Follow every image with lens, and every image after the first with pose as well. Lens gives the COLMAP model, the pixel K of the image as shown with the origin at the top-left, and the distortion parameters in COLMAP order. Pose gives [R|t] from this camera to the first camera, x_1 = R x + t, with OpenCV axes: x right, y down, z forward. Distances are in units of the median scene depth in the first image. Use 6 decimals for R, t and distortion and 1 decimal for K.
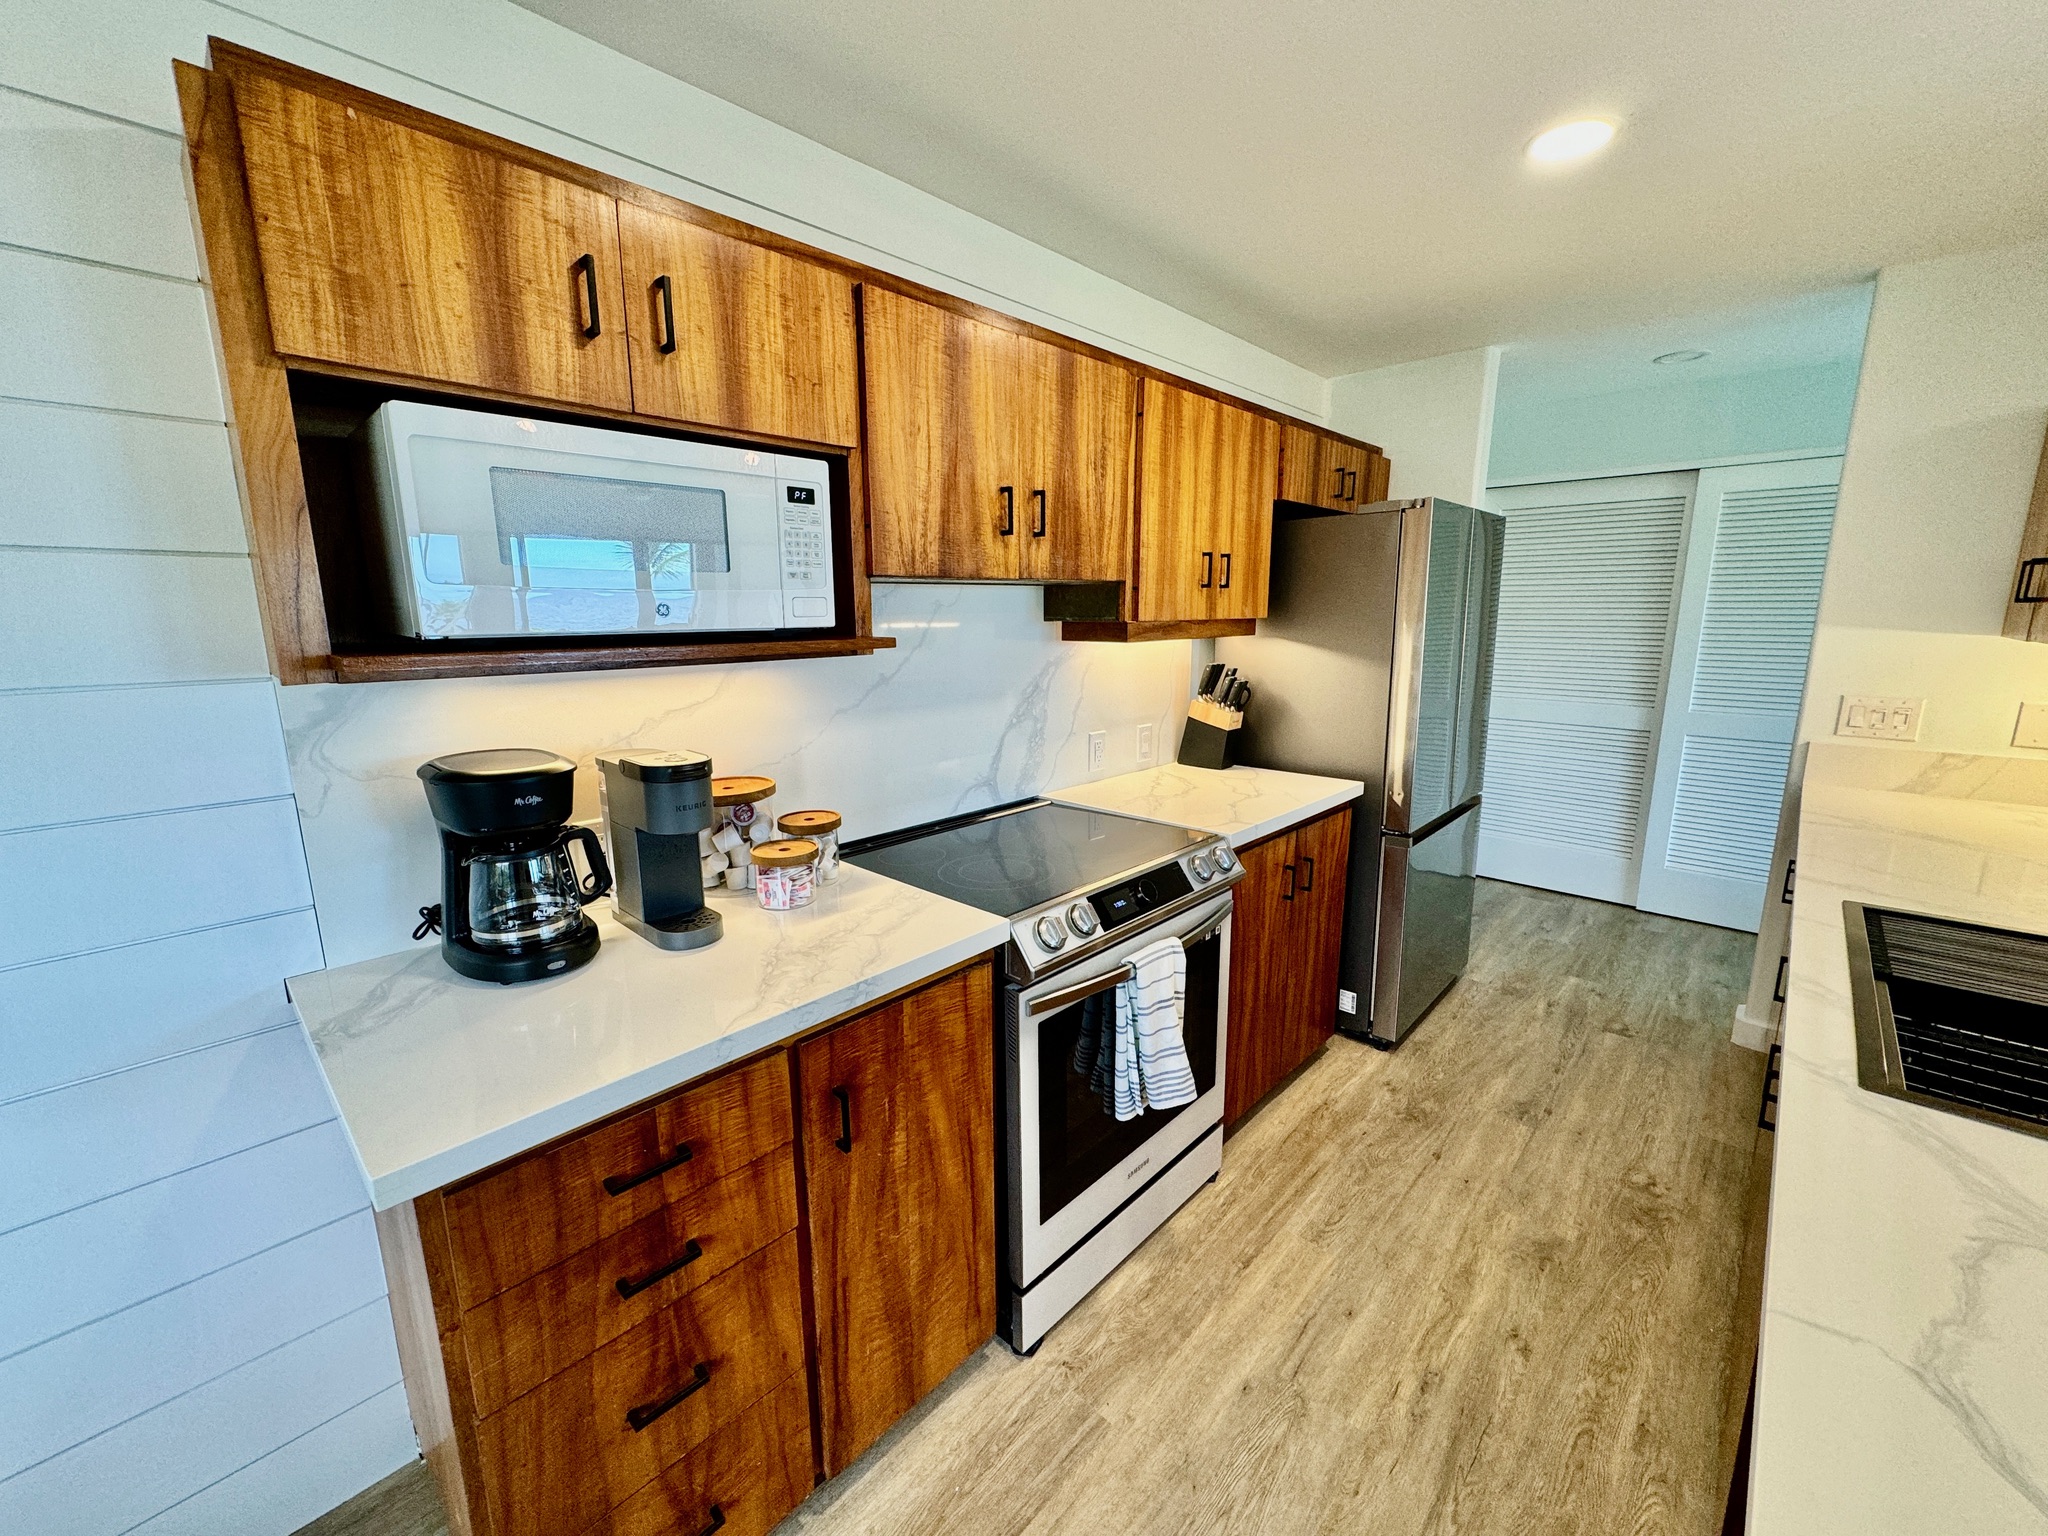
lens RADIAL K [[813.2, 0, 1027.1], [0, 813.2, 766.7], [0, 0, 1]] dist [-0.002587, 0.000656]
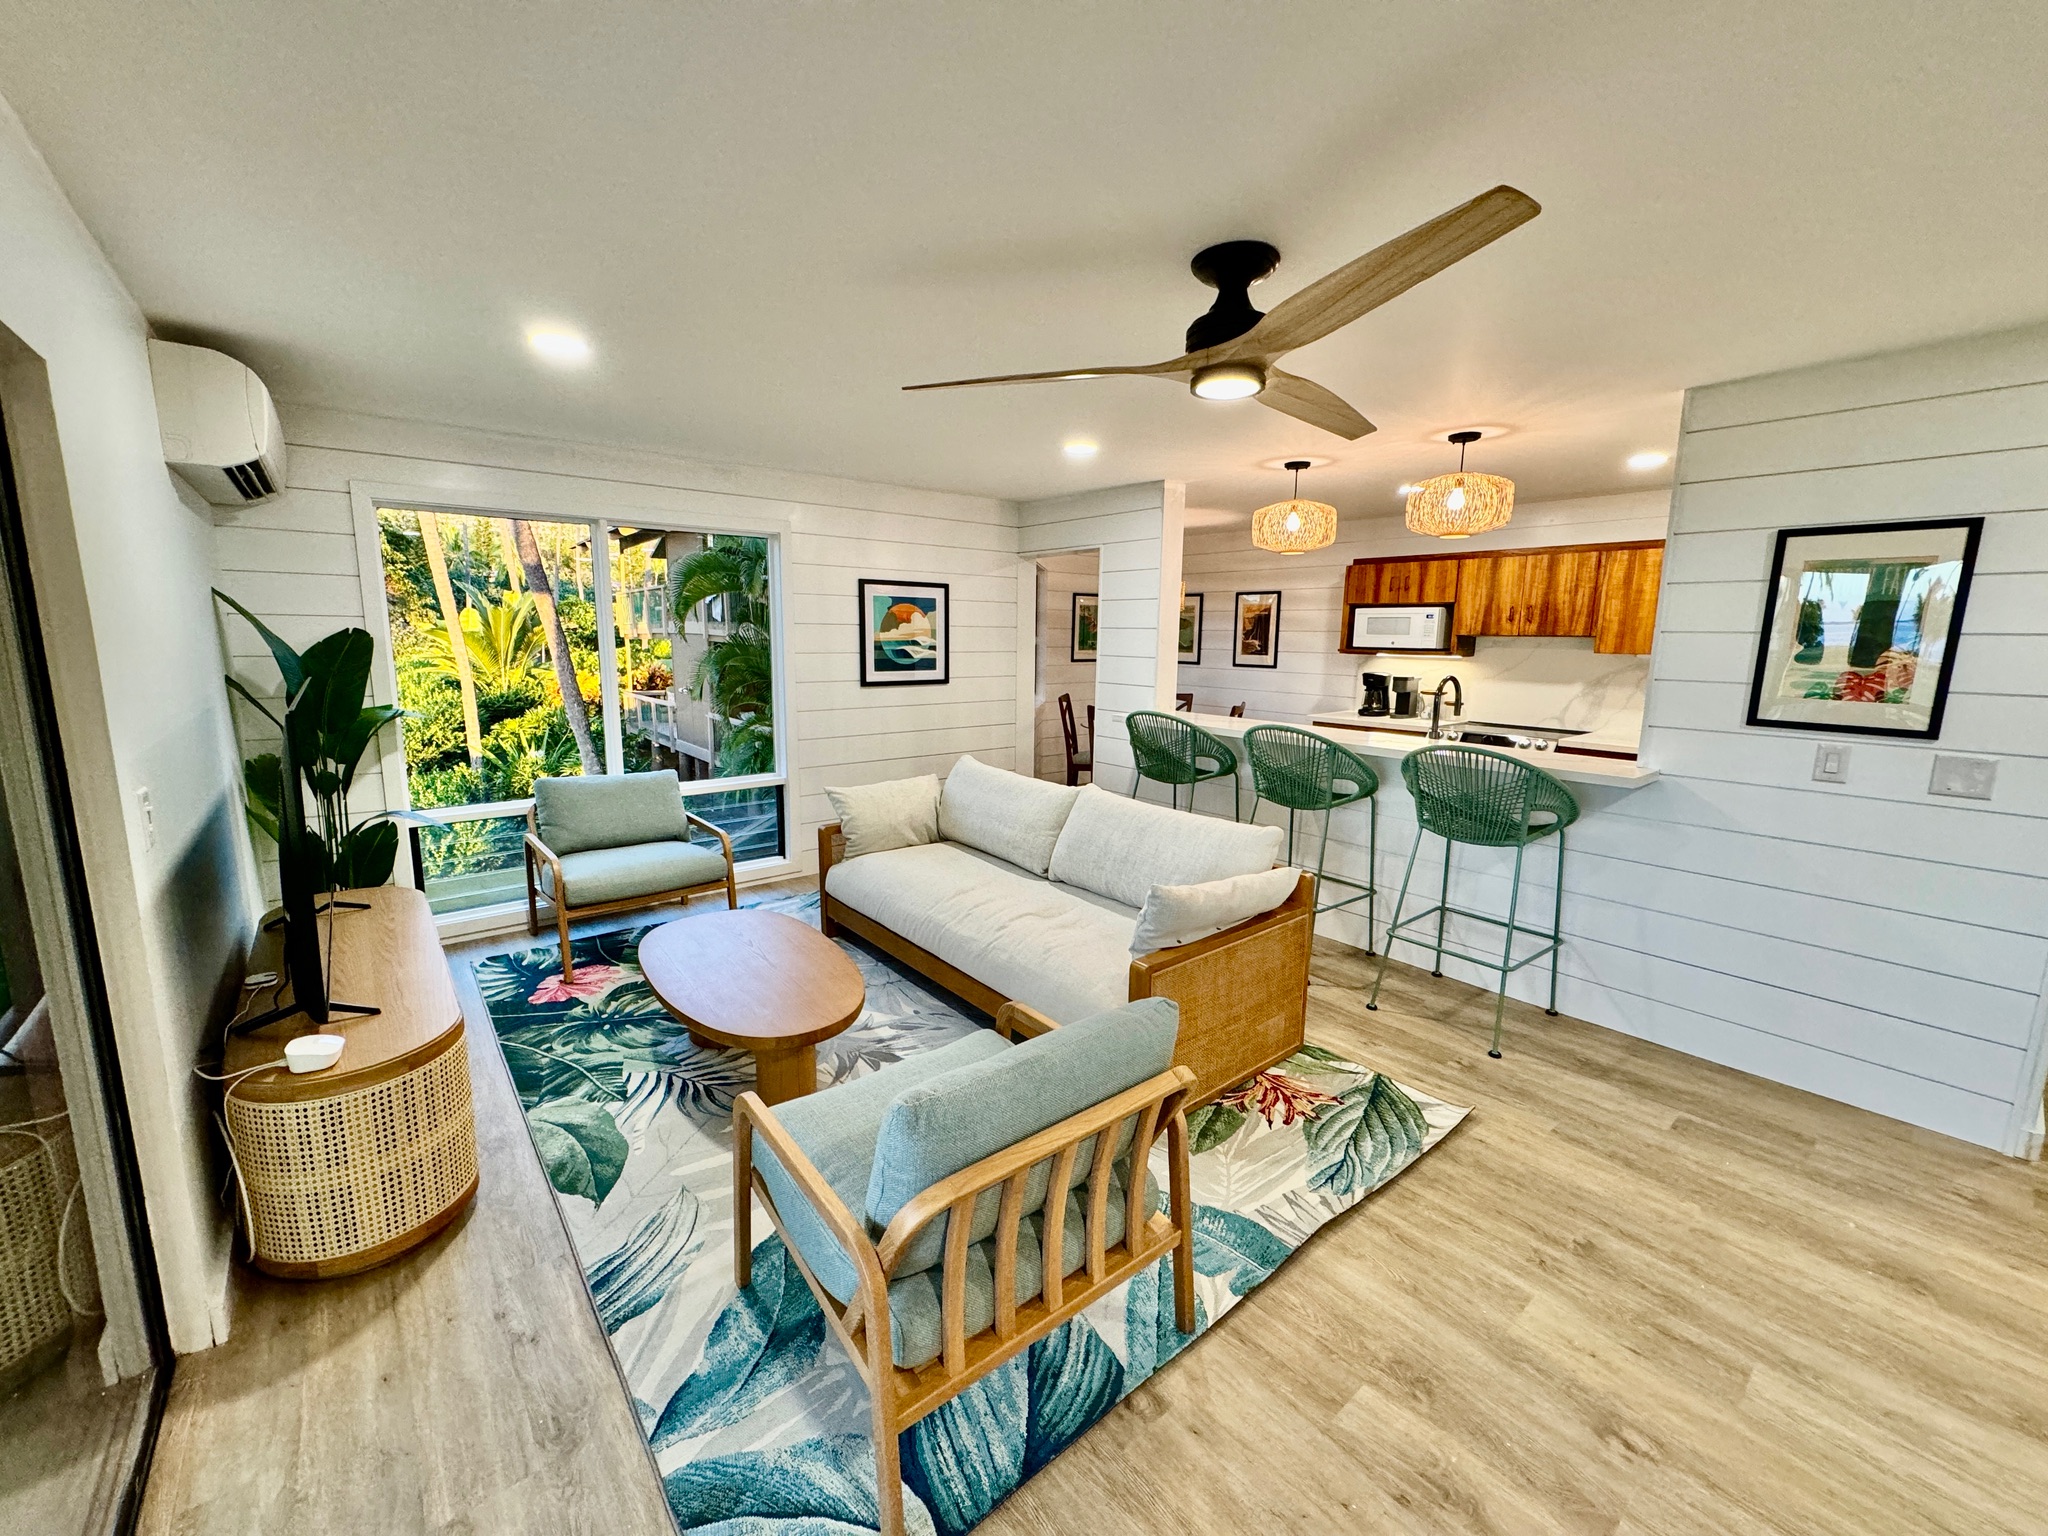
lens RADIAL K [[813.2, 0, 1016.7], [0, 813.2, 772.1], [0, 0, 1]] dist [-0.002587, 0.000656]
pose [[-0.130523, 0.172282, -0.976362, 3.559824], [-0.201659, 0.959587, 0.196281, 0.032596], [0.970720, 0.222511, -0.090506, -0.419663]]
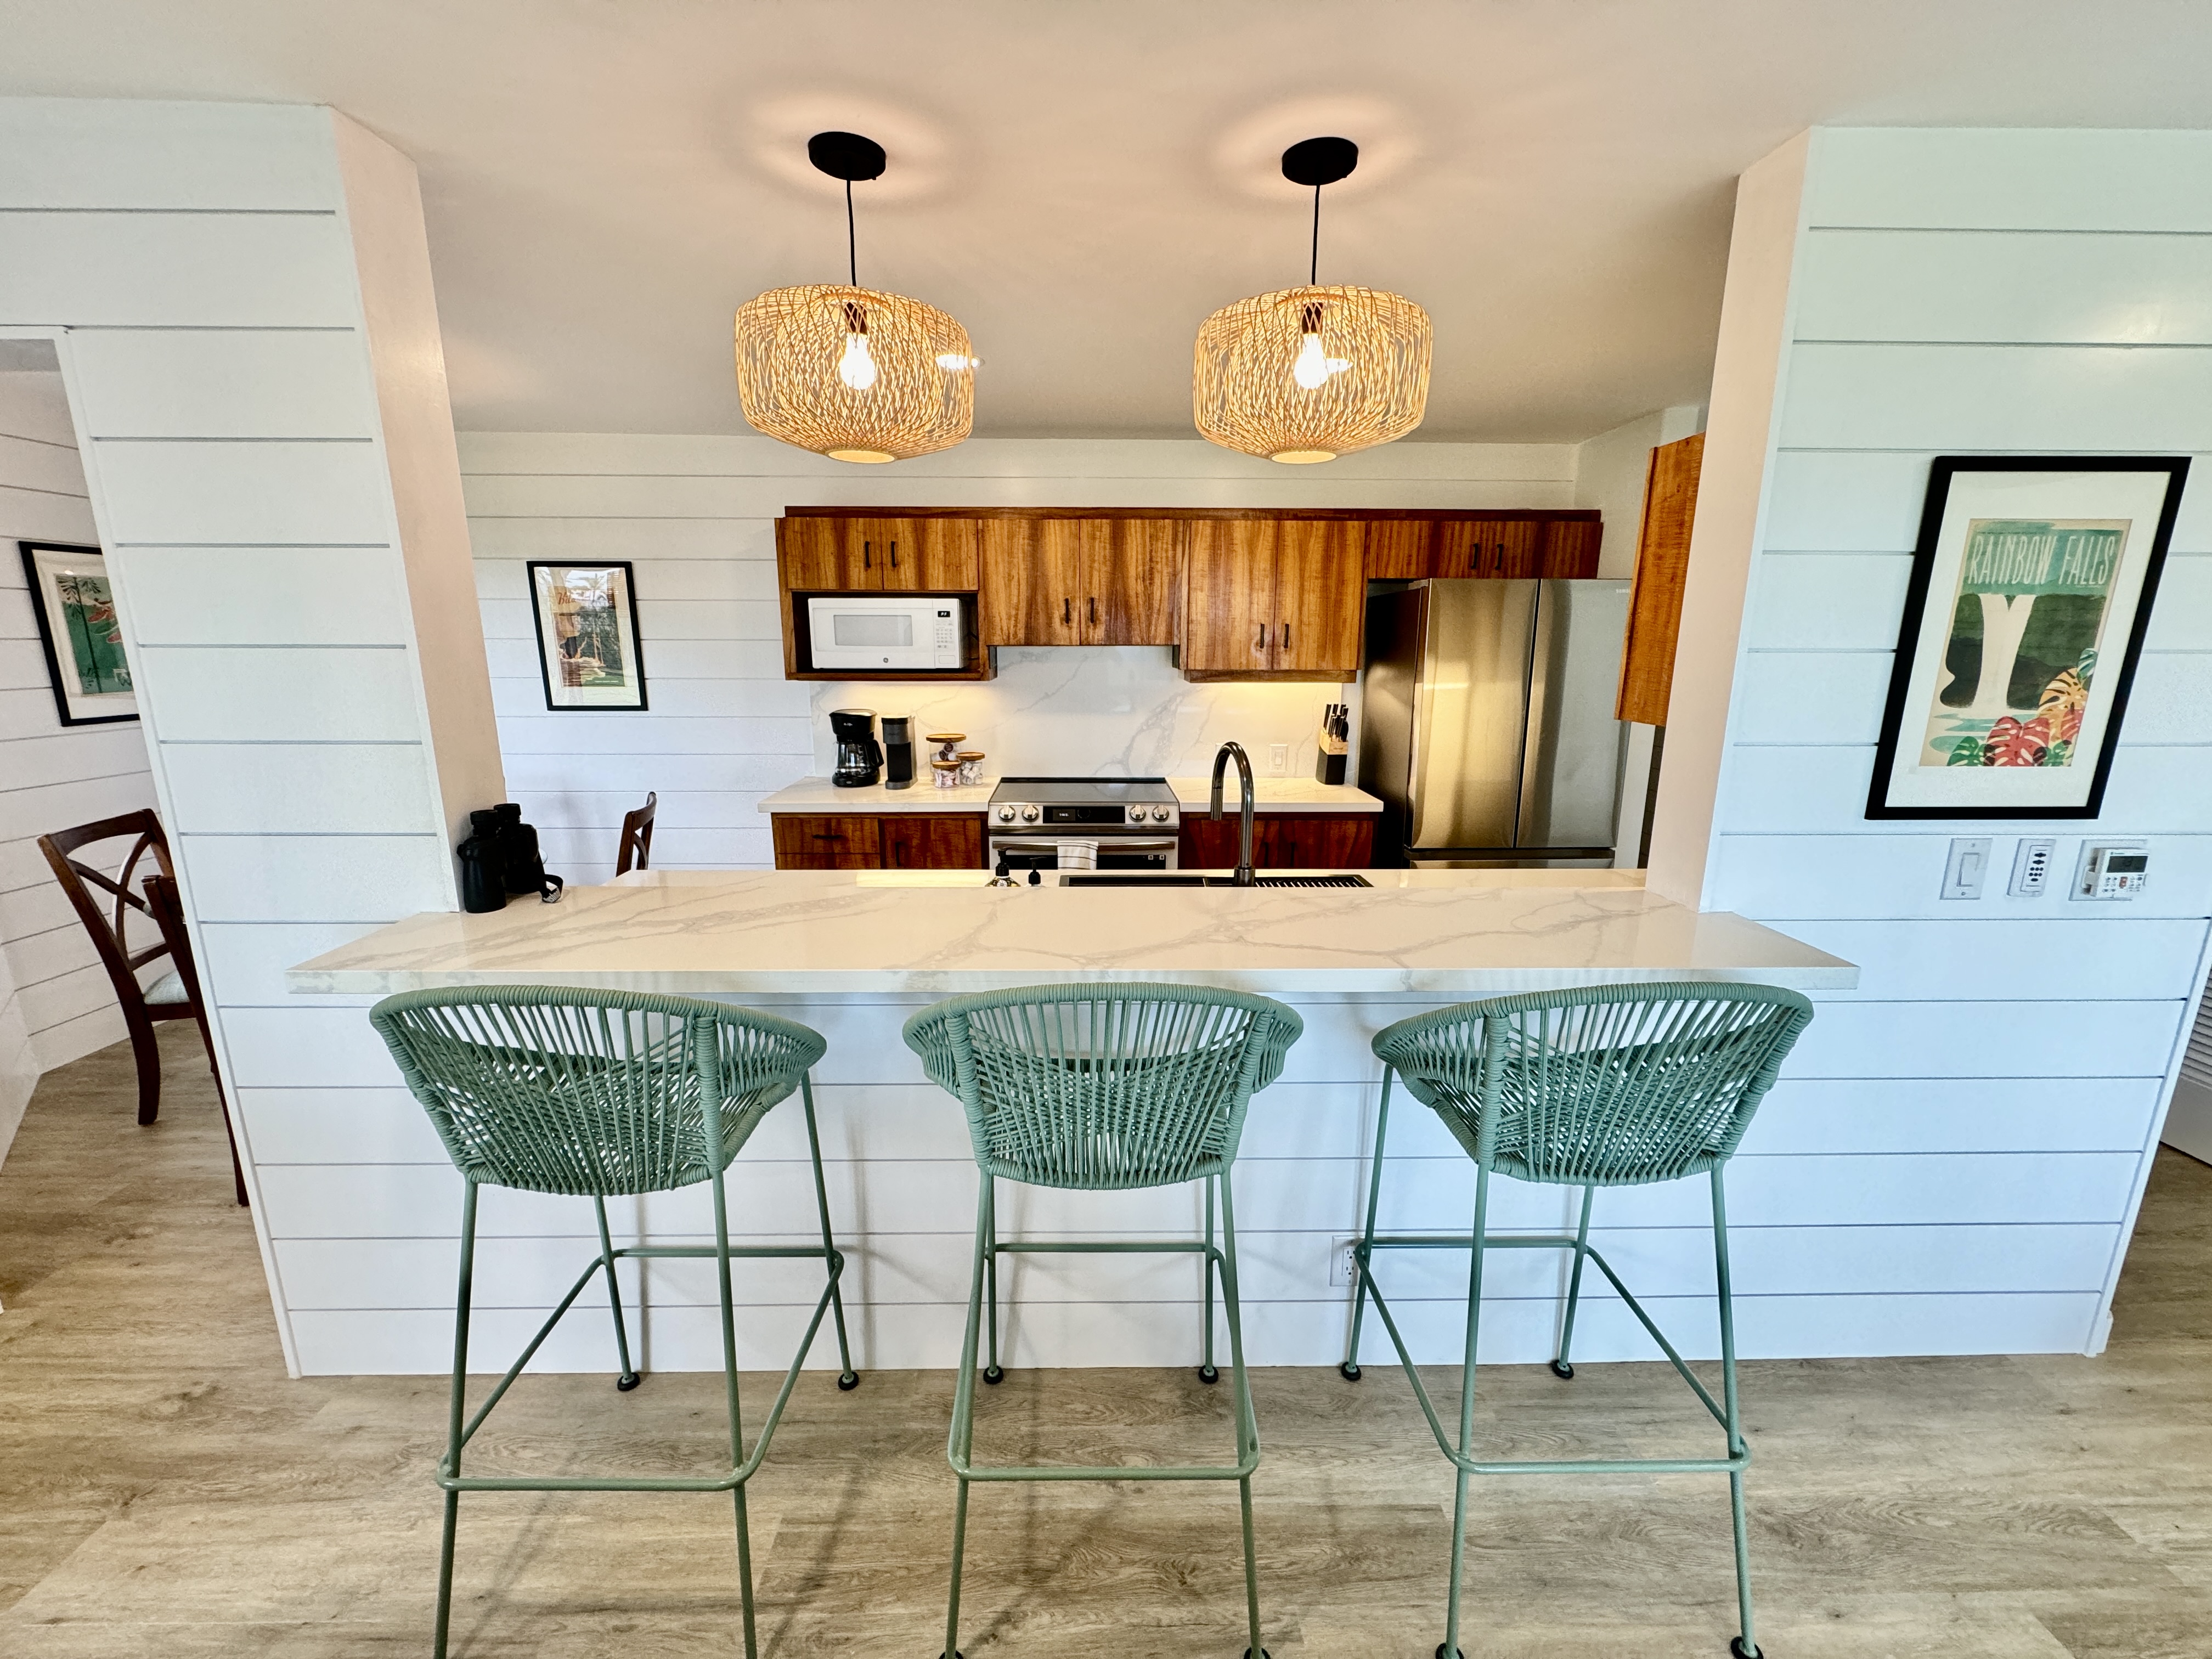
lens RADIAL K [[878.4, 0, 1101.1], [0, 878.4, 828.4], [0, 0, 1]] dist [-0.002587, 0.000656]
pose [[0.702231, 0.158243, -0.694141, 1.702041], [-0.142942, 0.986470, 0.080278, 0.020007], [0.697452, 0.042848, 0.715349, -0.457759]]
